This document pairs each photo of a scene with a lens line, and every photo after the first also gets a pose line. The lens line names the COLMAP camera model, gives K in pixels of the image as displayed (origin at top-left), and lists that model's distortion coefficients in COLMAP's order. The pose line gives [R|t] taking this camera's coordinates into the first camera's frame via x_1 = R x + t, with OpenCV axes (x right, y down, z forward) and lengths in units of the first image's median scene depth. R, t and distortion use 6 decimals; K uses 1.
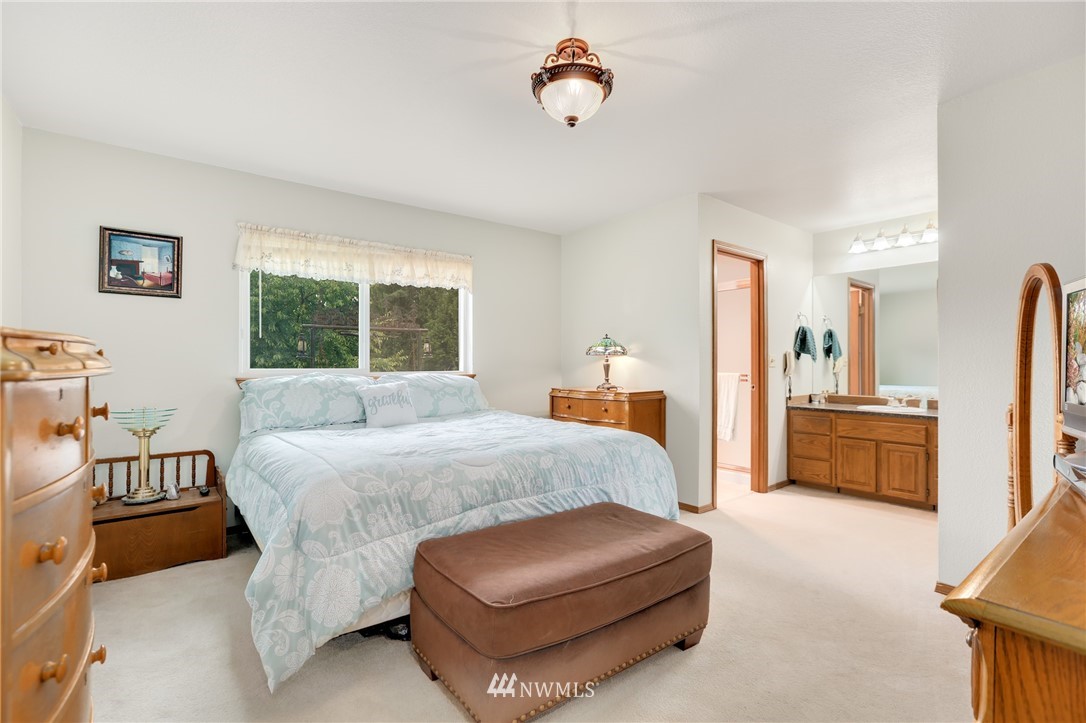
lens RADIAL K [[497.9, 0, 541.3], [0, 497.9, 363.4], [0, 0, 1]] dist [-0.046520, 0.023623]
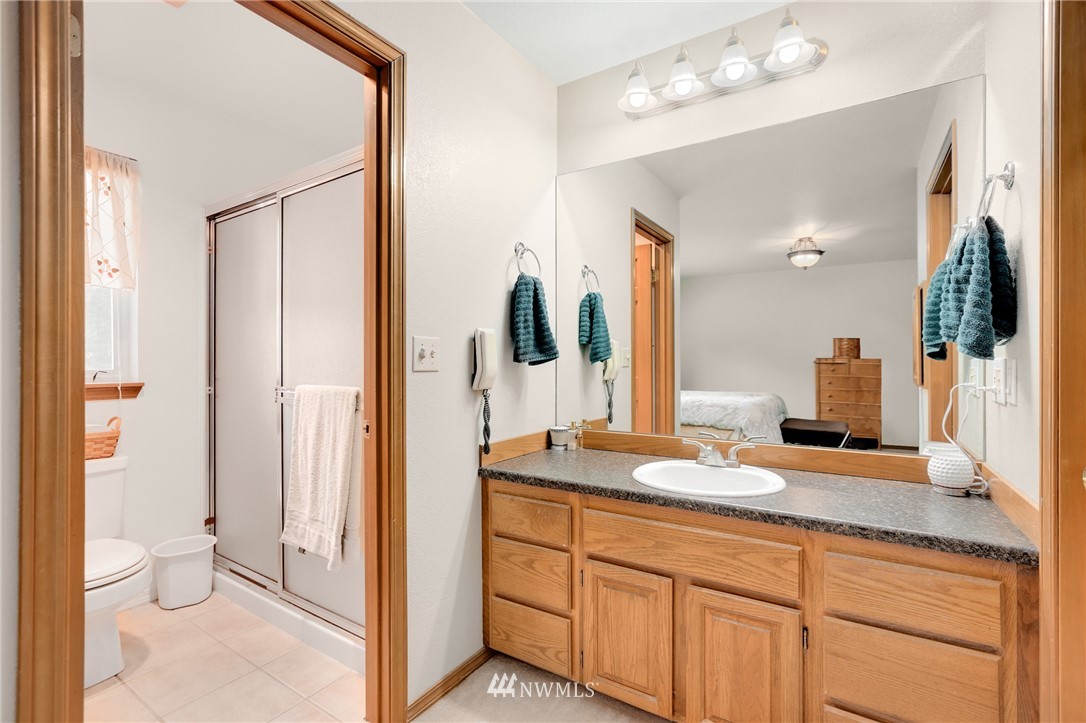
lens RADIAL K [[497.9, 0, 541.3], [0, 497.9, 363.4], [0, 0, 1]] dist [-0.046520, 0.023623]
pose [[0.944926, -0.000333, 0.327285, 0.418901], [-0.000249, 0.999998, 0.001738, 0.000287], [-0.327285, -0.001724, 0.944924, 0.609774]]
